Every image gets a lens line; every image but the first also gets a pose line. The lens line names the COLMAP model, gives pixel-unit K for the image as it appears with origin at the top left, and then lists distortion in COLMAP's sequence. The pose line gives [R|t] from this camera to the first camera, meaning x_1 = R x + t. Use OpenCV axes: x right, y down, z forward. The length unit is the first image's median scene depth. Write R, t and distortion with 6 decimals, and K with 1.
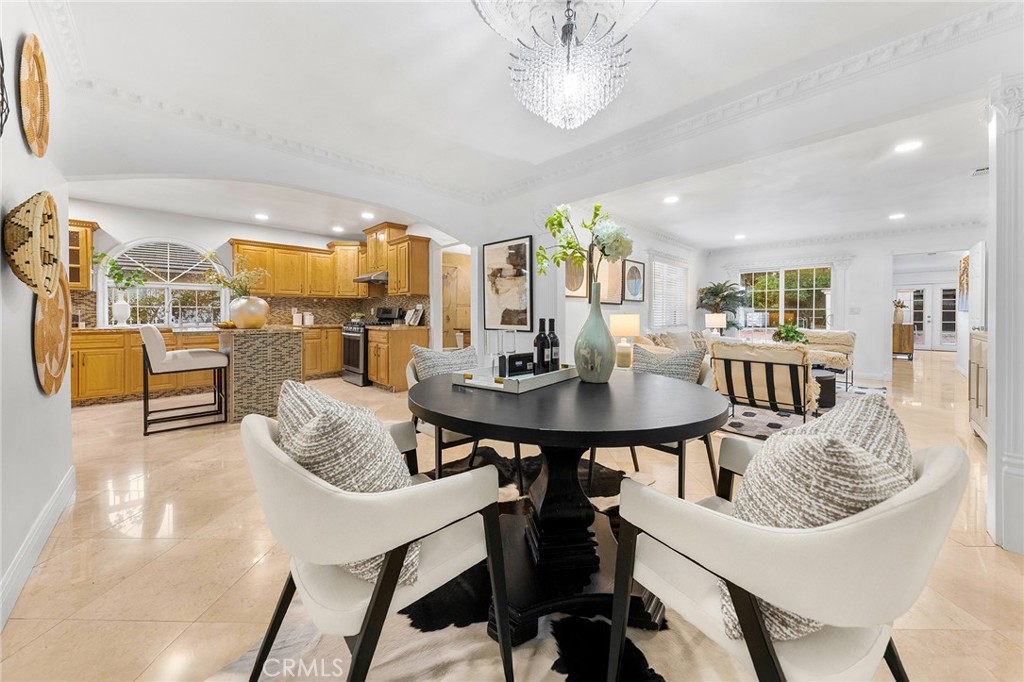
lens RADIAL K [[362.1, 0, 521.4], [0, 362.1, 317.7], [0, 0, 1]] dist [0.003159, -0.000150]
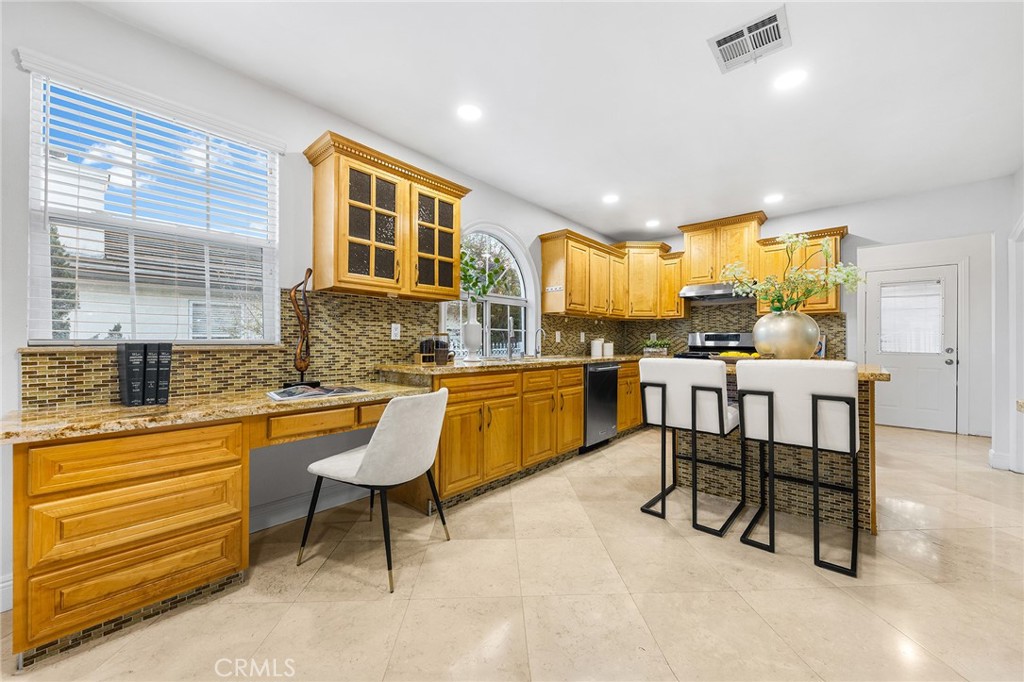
lens RADIAL K [[380.1, 0, 518.4], [0, 380.1, 342.0], [0, 0, 1]] dist [-0.001356, -0.000110]
pose [[0.998009, 0.001268, 0.063061, -1.150008], [-0.000564, 0.999937, -0.011176, -0.000086], [-0.063071, 0.011118, 0.997947, 0.368556]]
